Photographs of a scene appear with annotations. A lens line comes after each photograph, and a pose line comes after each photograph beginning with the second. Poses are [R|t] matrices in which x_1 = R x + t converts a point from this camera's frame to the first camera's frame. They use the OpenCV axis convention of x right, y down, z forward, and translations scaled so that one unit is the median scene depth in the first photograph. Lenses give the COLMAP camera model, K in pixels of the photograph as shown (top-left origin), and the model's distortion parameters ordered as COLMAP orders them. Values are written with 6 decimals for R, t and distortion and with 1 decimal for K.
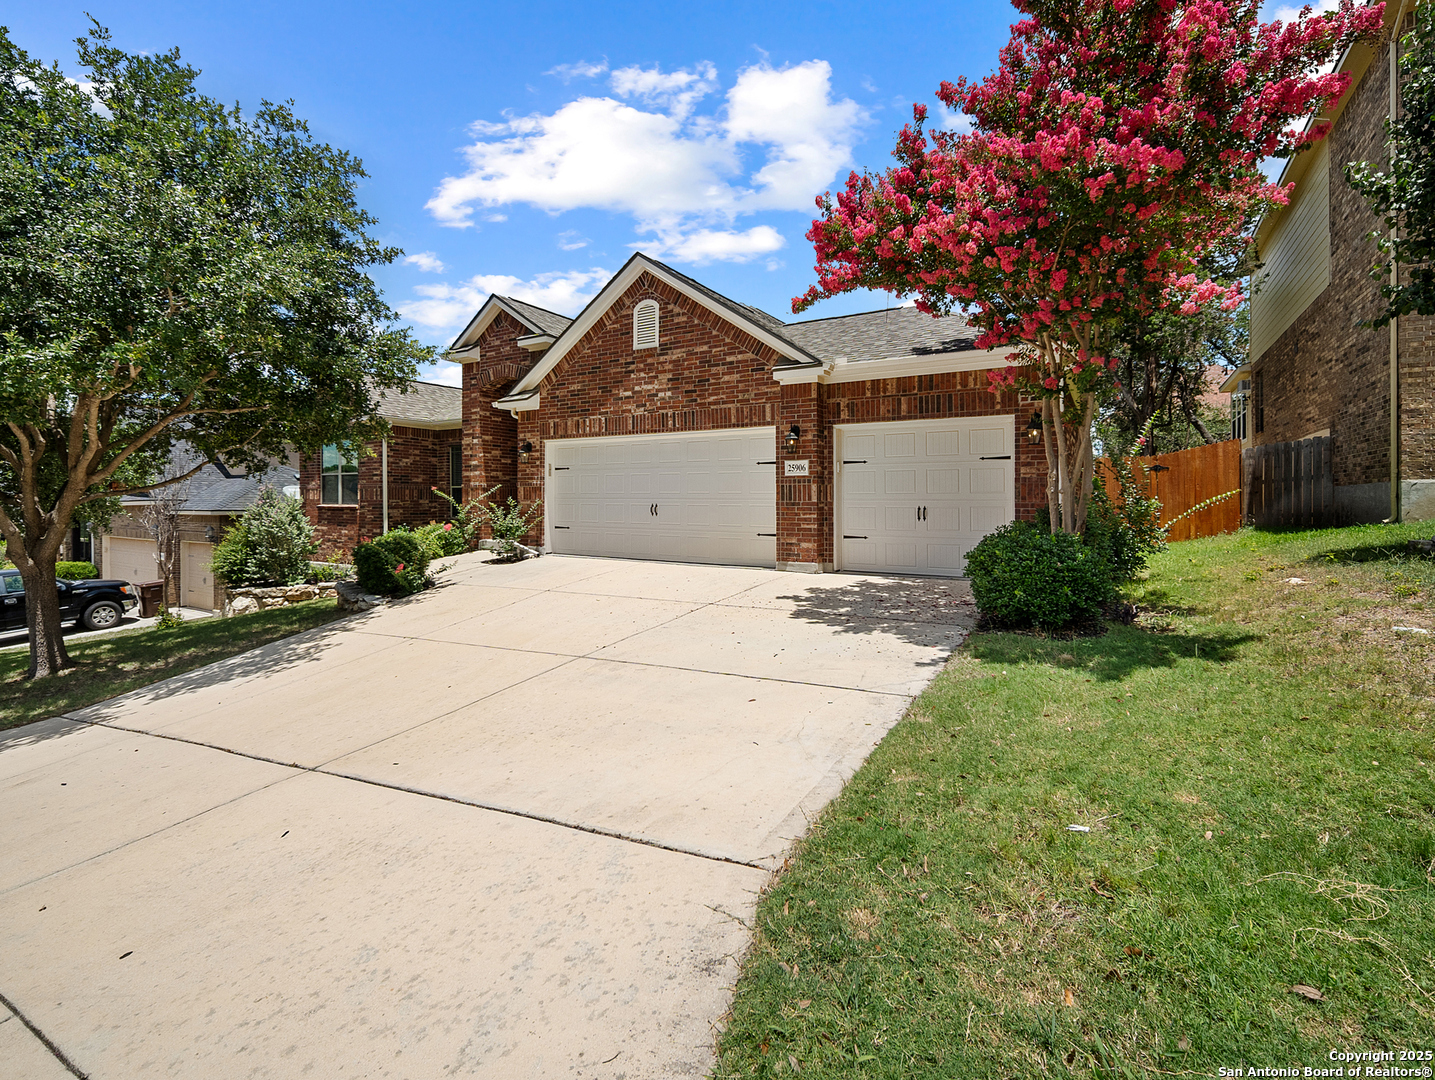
lens RADIAL K [[644.5, 0, 715.4], [0, 644.5, 515.8], [0, 0, 1]] dist [-0.011861, 0.000913]
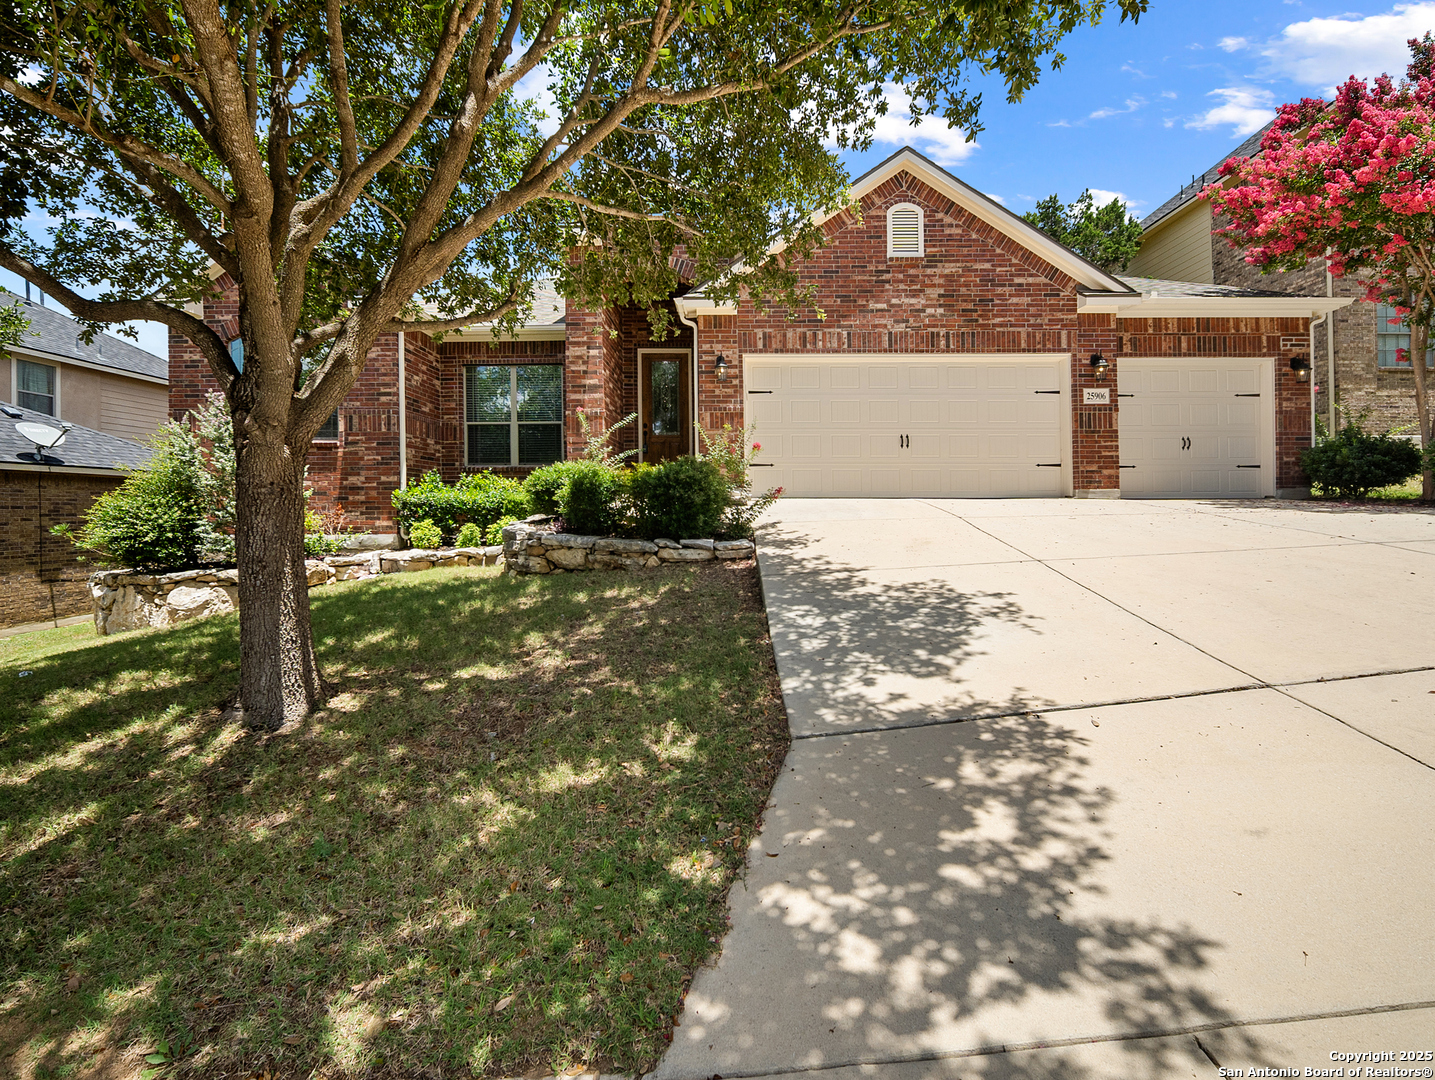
lens RADIAL K [[644.5, 0, 715.4], [0, 644.5, 515.8], [0, 0, 1]] dist [-0.011861, 0.000913]
pose [[0.866544, -0.012428, 0.498945, -0.834049], [0.015233, 0.999883, -0.001551, 0.098951], [-0.498868, 0.008944, 0.866632, 0.394499]]
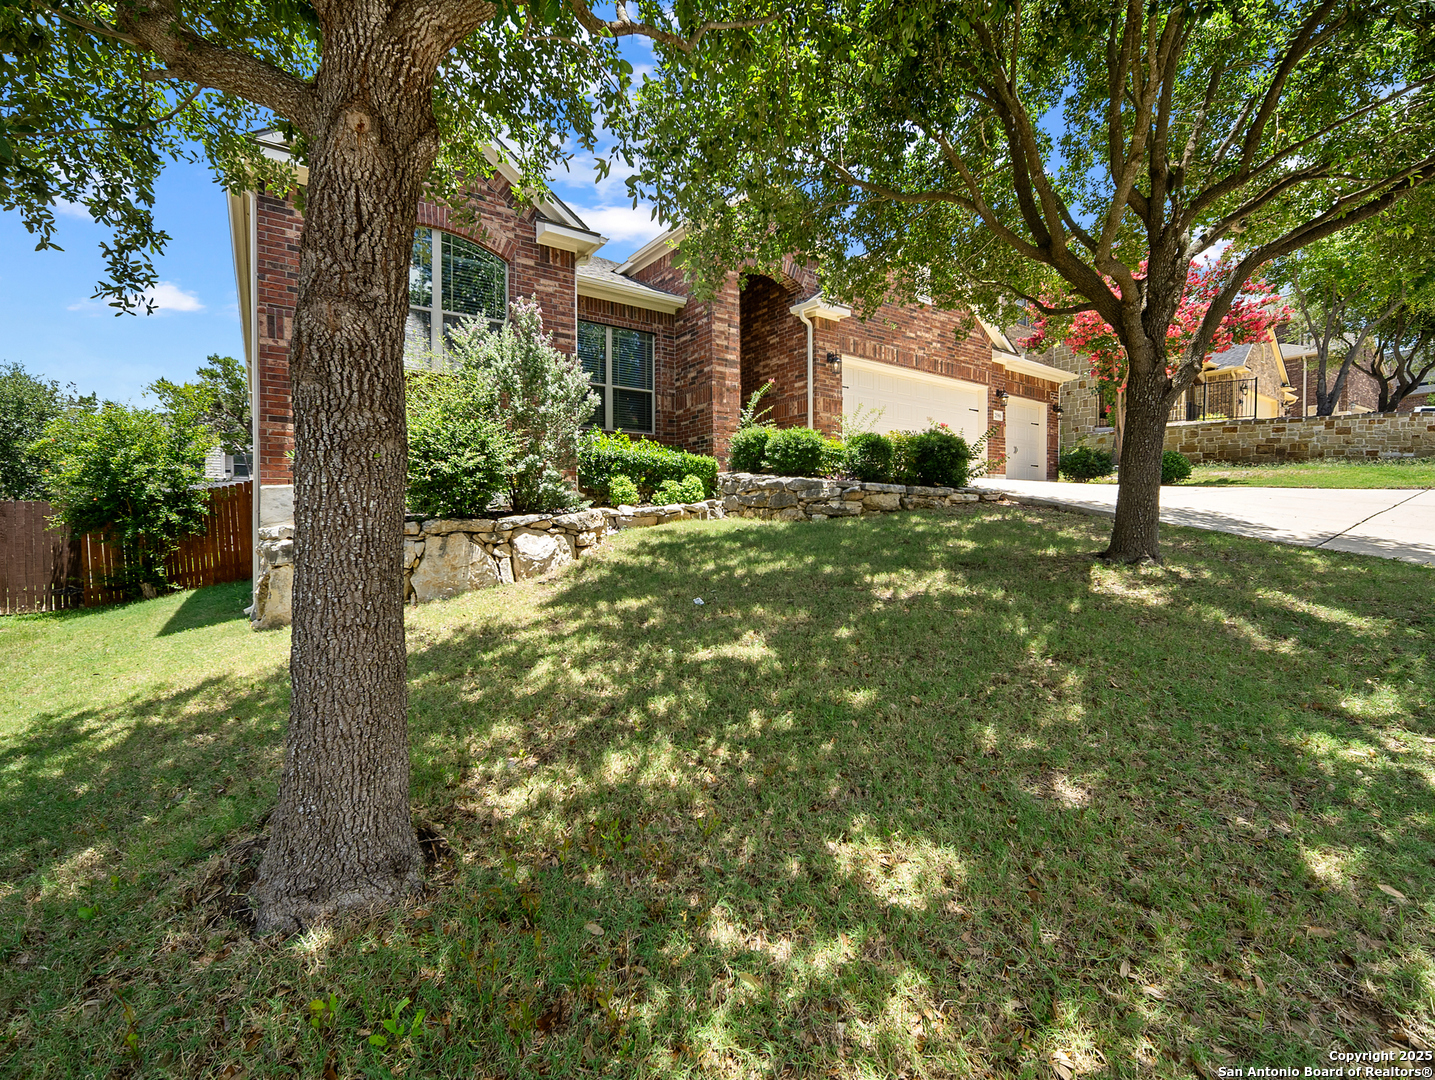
lens RADIAL K [[644.5, 0, 715.4], [0, 644.5, 515.8], [0, 0, 1]] dist [-0.011861, 0.000913]
pose [[0.392071, 0.002428, 0.919932, -1.502348], [0.021457, 0.999700, -0.011784, 0.166013], [-0.919685, 0.024359, 0.391901, 0.953687]]
